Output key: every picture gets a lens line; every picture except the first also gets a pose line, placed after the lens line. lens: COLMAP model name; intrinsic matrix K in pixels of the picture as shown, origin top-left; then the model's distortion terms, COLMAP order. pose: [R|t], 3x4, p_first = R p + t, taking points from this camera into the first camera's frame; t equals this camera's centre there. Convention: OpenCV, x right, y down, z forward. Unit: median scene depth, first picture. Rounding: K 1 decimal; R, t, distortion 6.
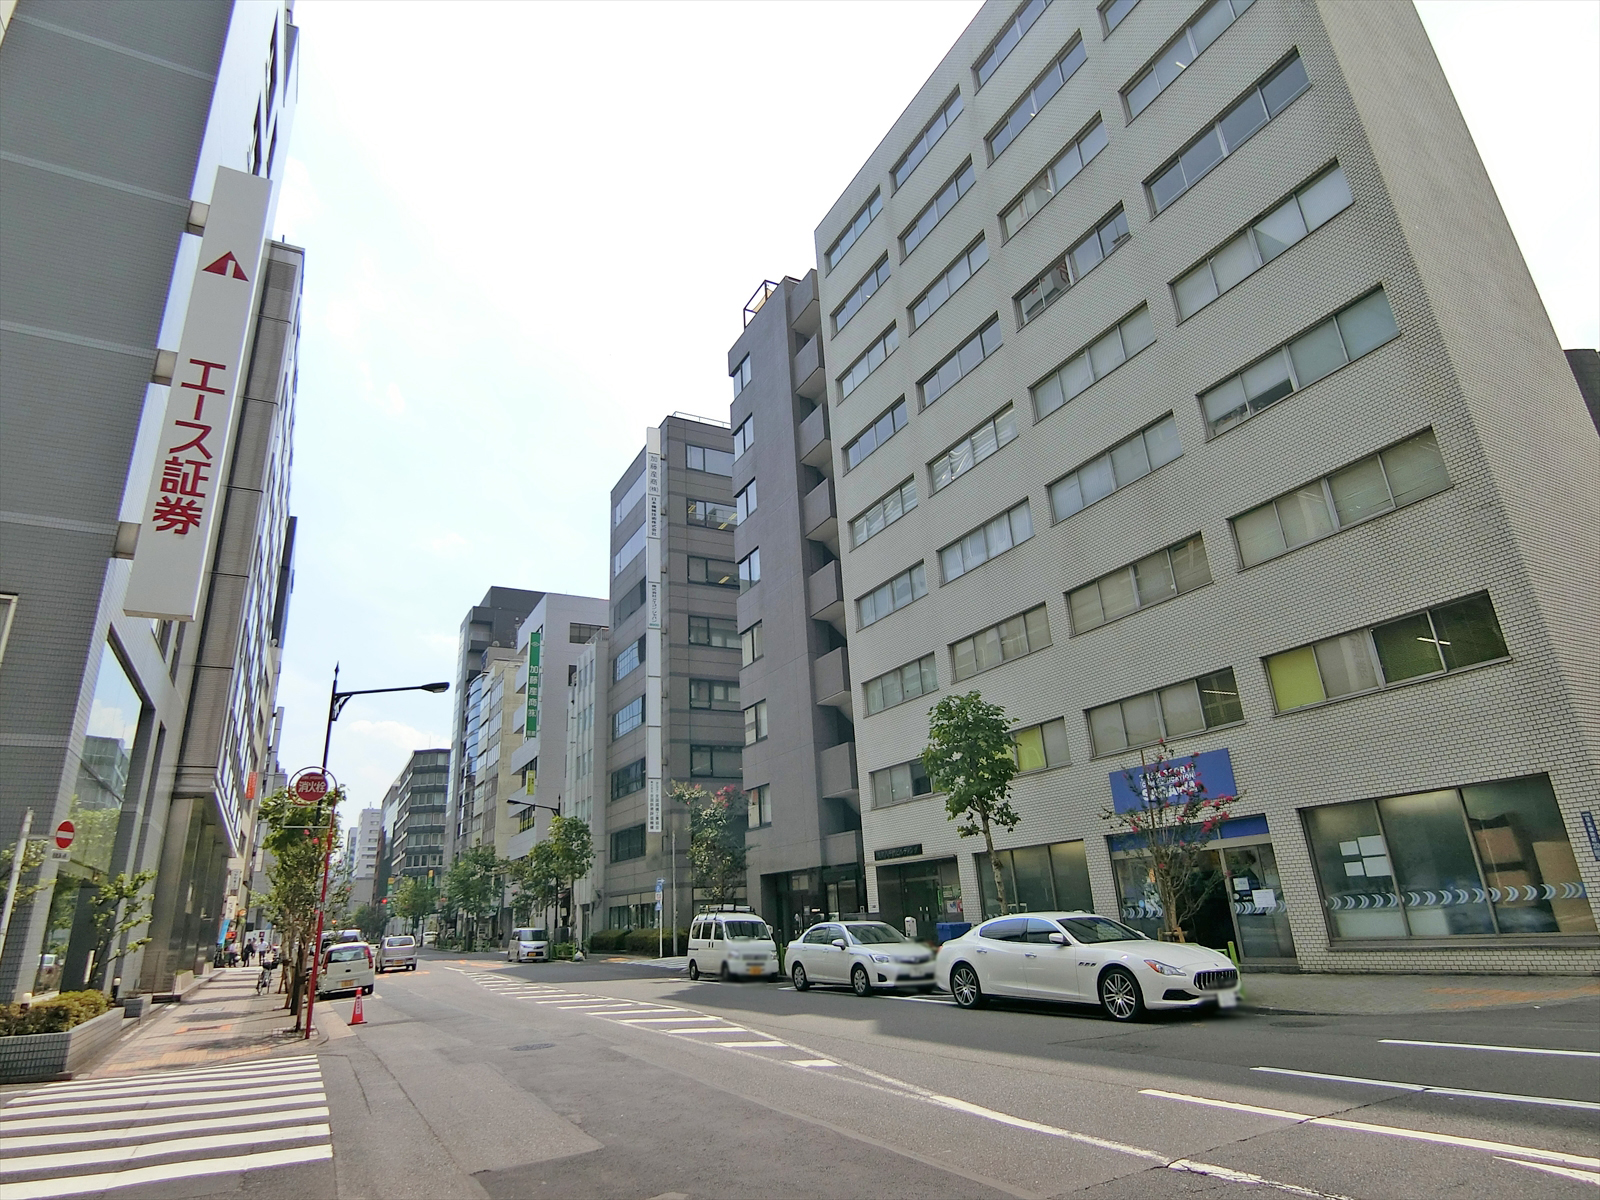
lens RADIAL K [[885.3, 0, 794.8], [0, 885.3, 604.3], [0, 0, 1]] dist [-0.005651, -0.002759]
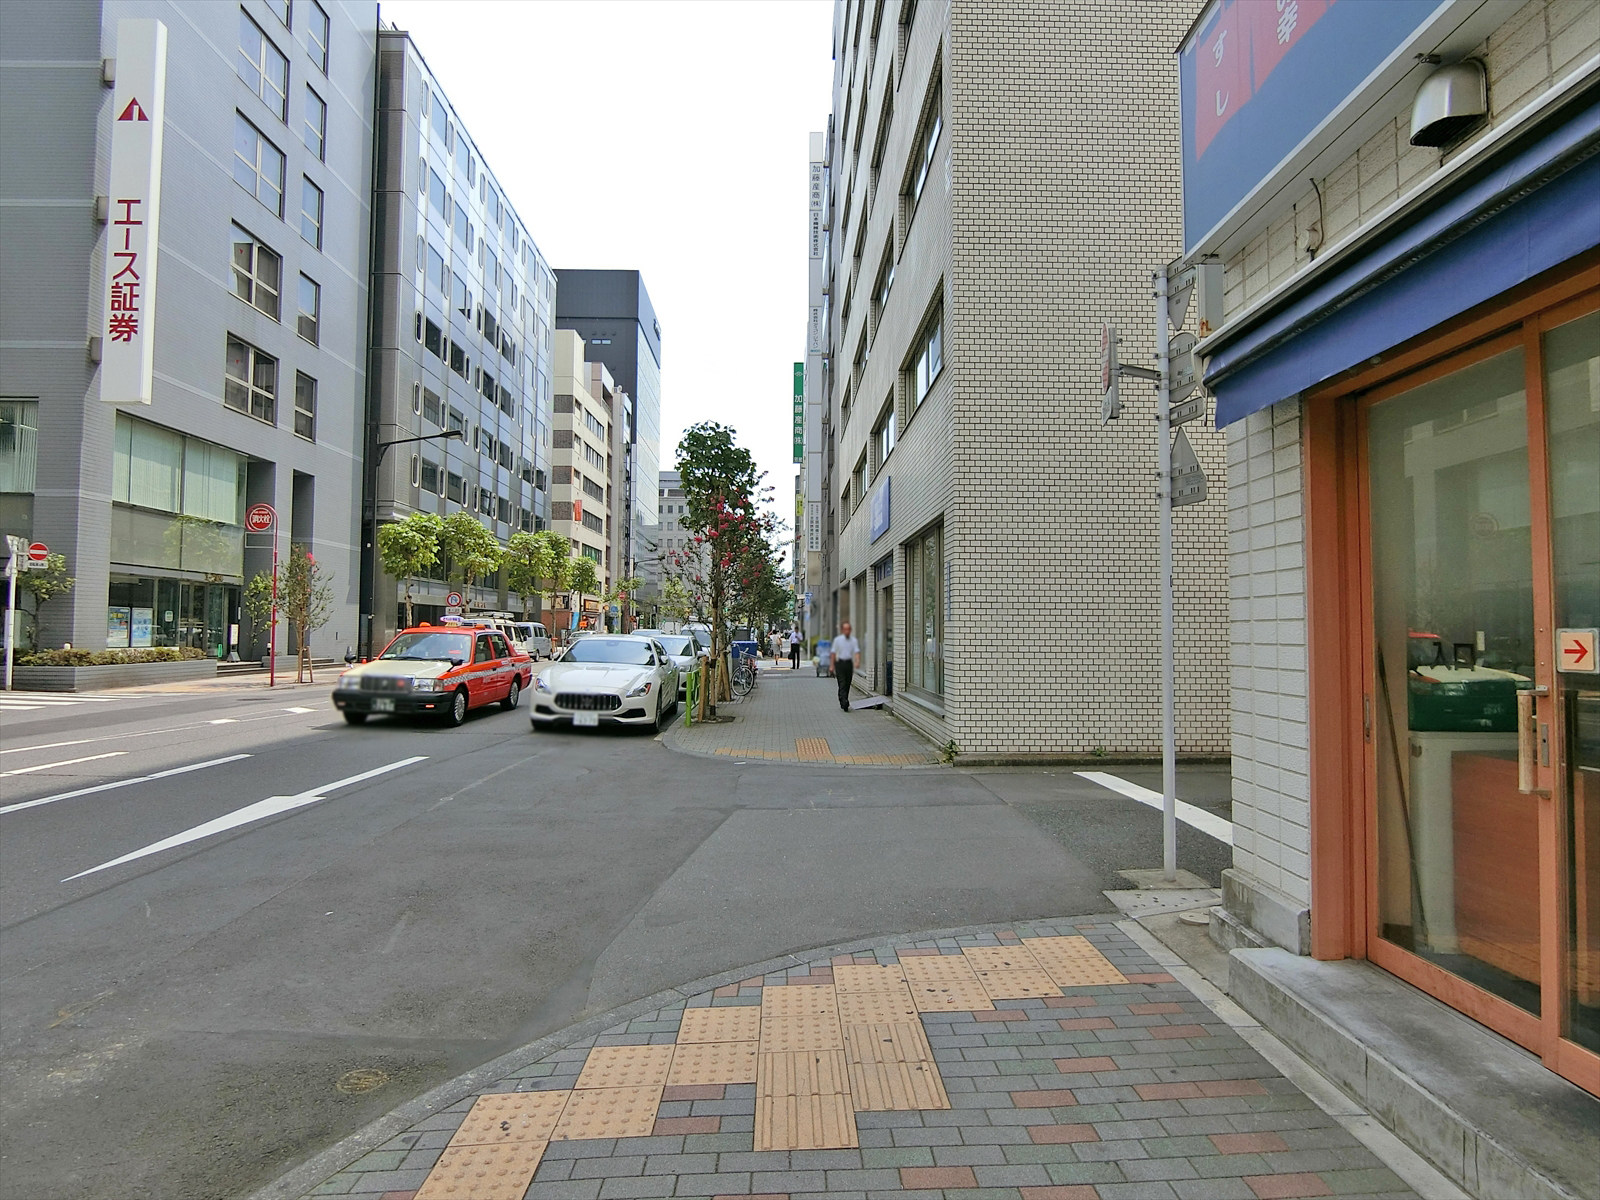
lens RADIAL K [[885.3, 0, 804.6], [0, 885.3, 597.6], [0, 0, 1]] dist [-0.005651, -0.002759]
pose [[0.888972, 0.040339, -0.456182, 0.881012], [0.101426, 0.954034, 0.282015, 0.021765], [0.446589, -0.296972, 0.844018, 0.184082]]
